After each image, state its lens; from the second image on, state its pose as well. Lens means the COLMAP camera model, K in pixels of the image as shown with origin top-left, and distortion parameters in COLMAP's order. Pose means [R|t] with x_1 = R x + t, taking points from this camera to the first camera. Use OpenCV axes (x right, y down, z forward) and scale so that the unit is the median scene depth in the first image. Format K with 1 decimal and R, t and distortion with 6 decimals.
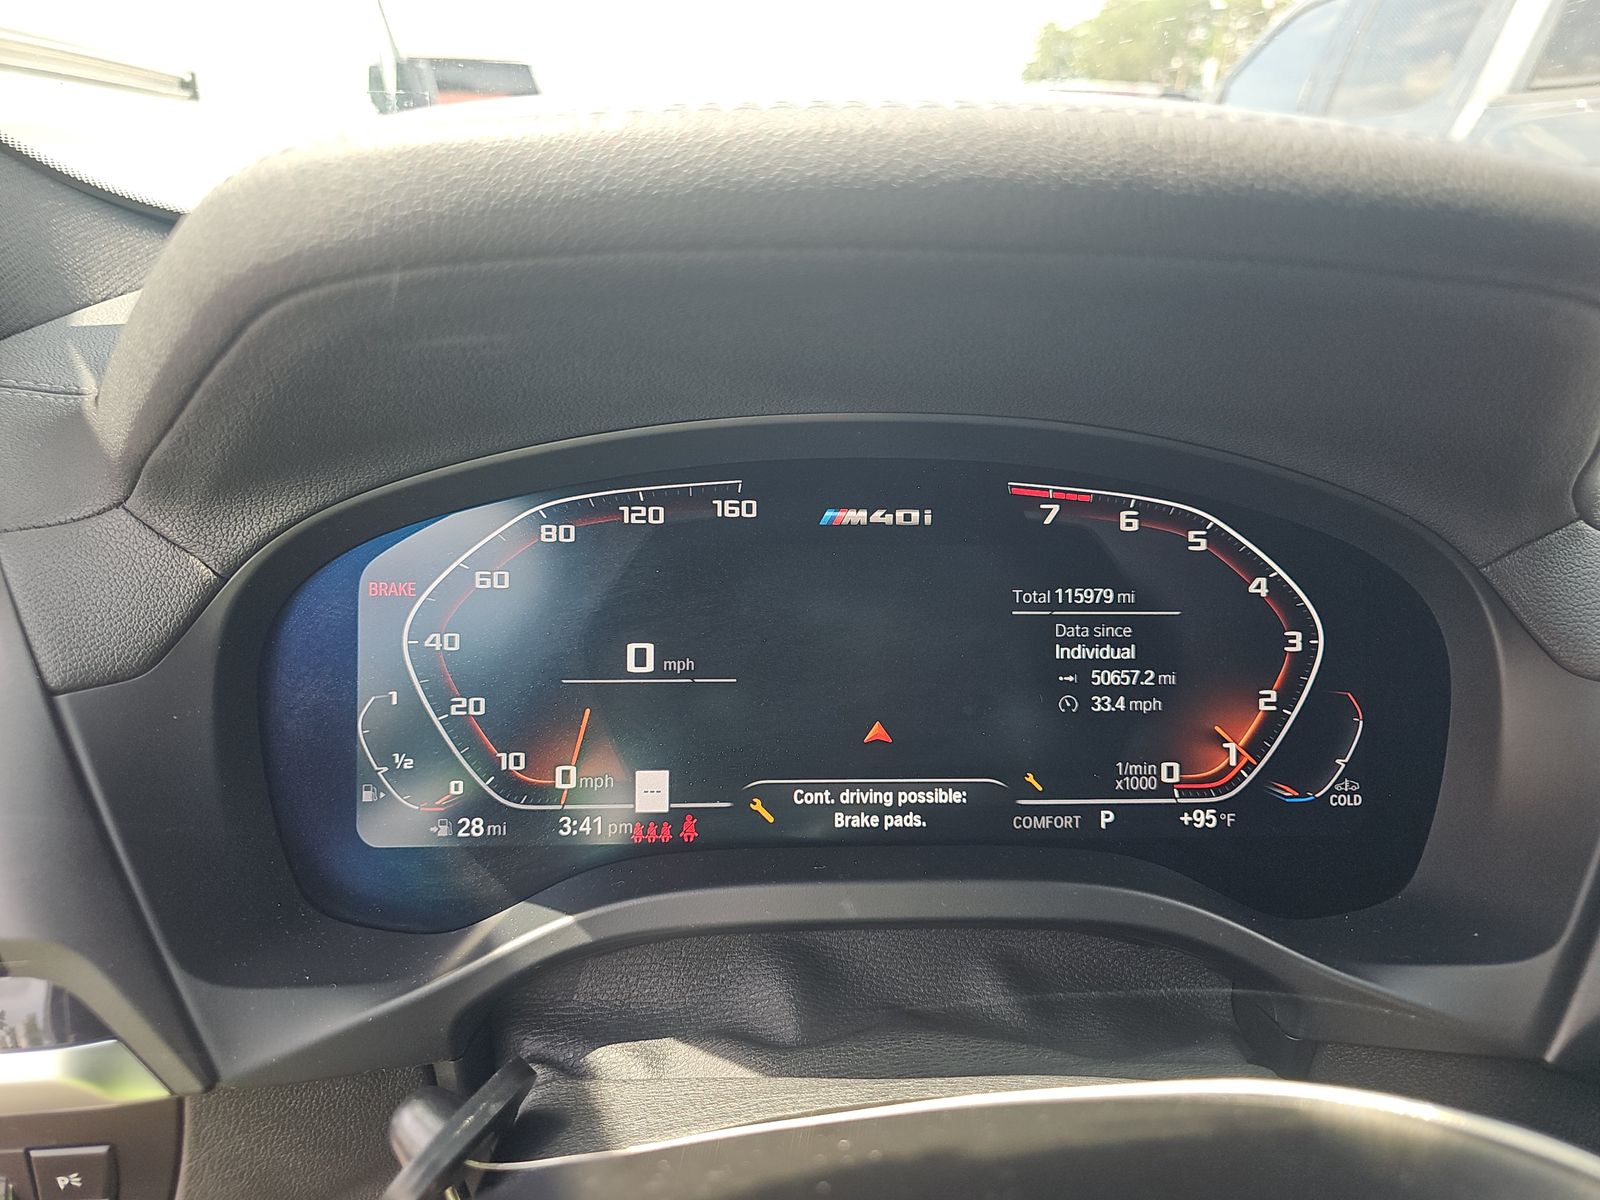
lens RADIAL K [[1078.6, 0, 806.7], [0, 1078.6, 595.2], [0, 0, 1]] dist [-0.001689, -0.004216]
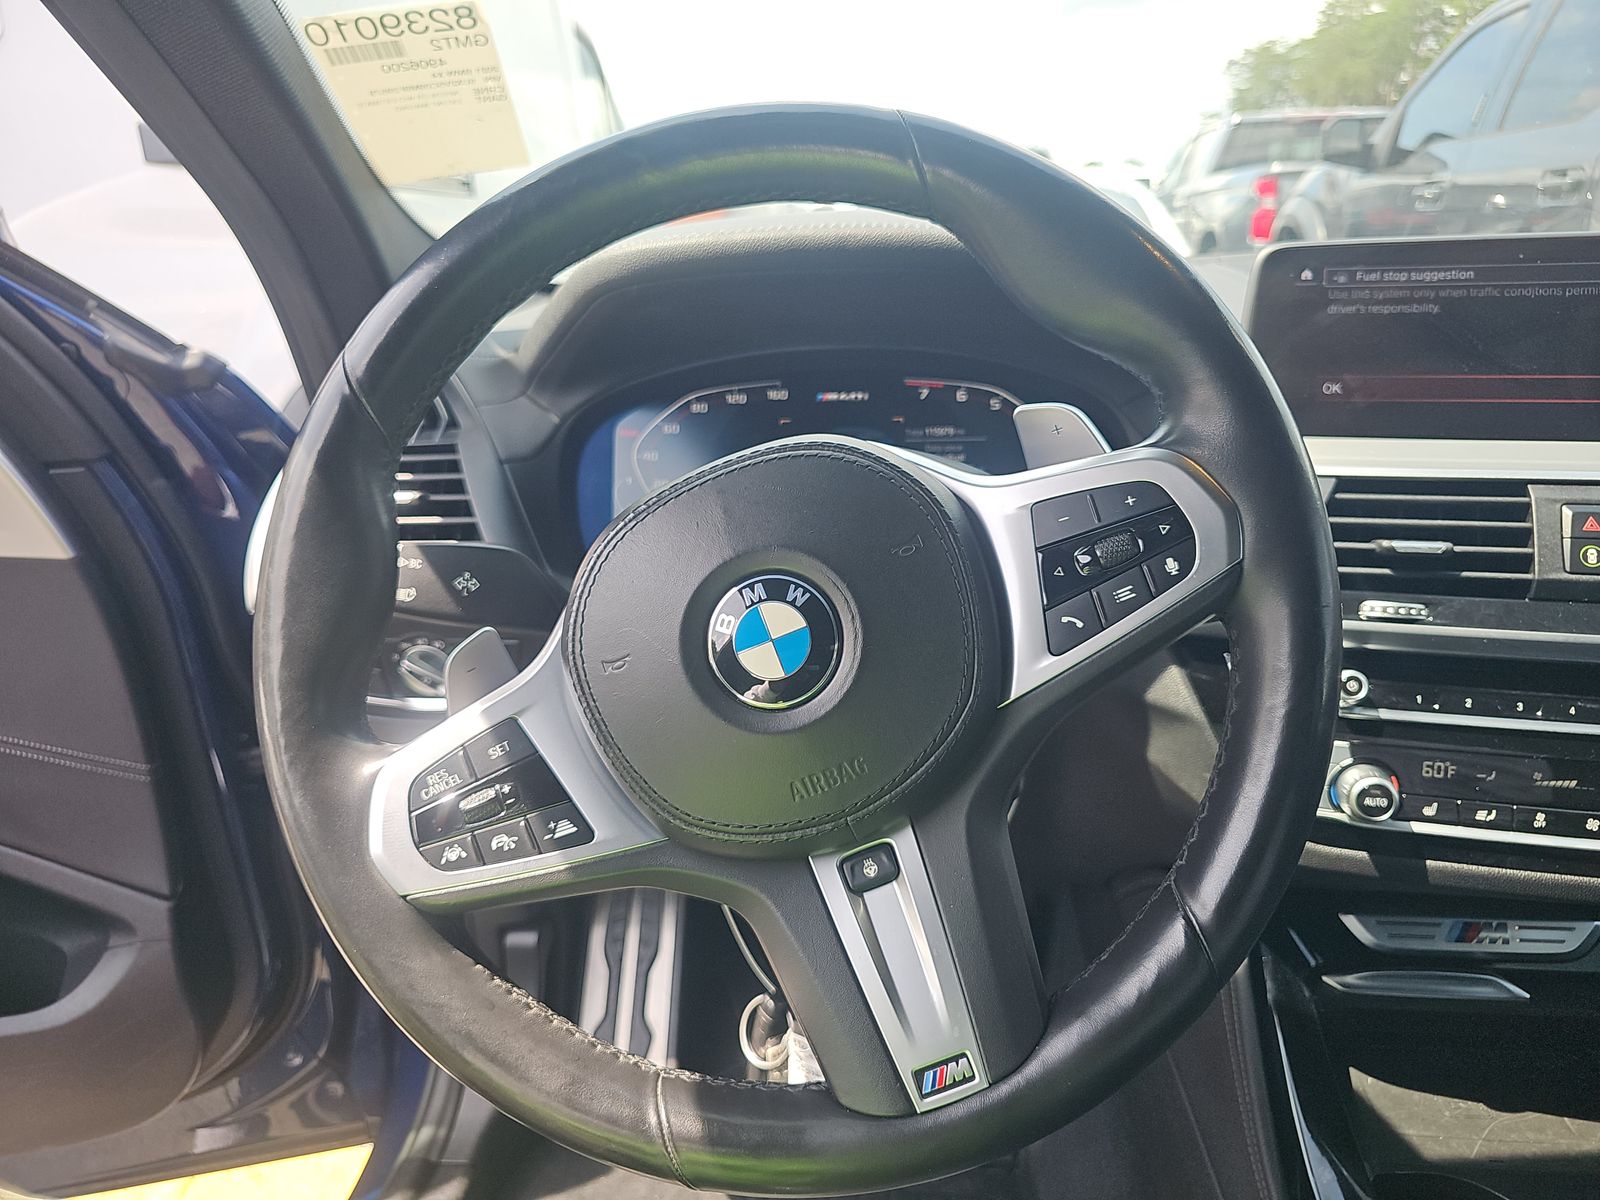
lens RADIAL K [[1078.6, 0, 798.0], [0, 1078.6, 595.8], [0, 0, 1]] dist [-0.001689, -0.004216]
pose [[0.979950, 0.004749, -0.199185, 0.416192], [-0.012464, 0.999219, -0.037497, 0.413232], [0.198851, 0.039228, 0.979244, -1.132183]]
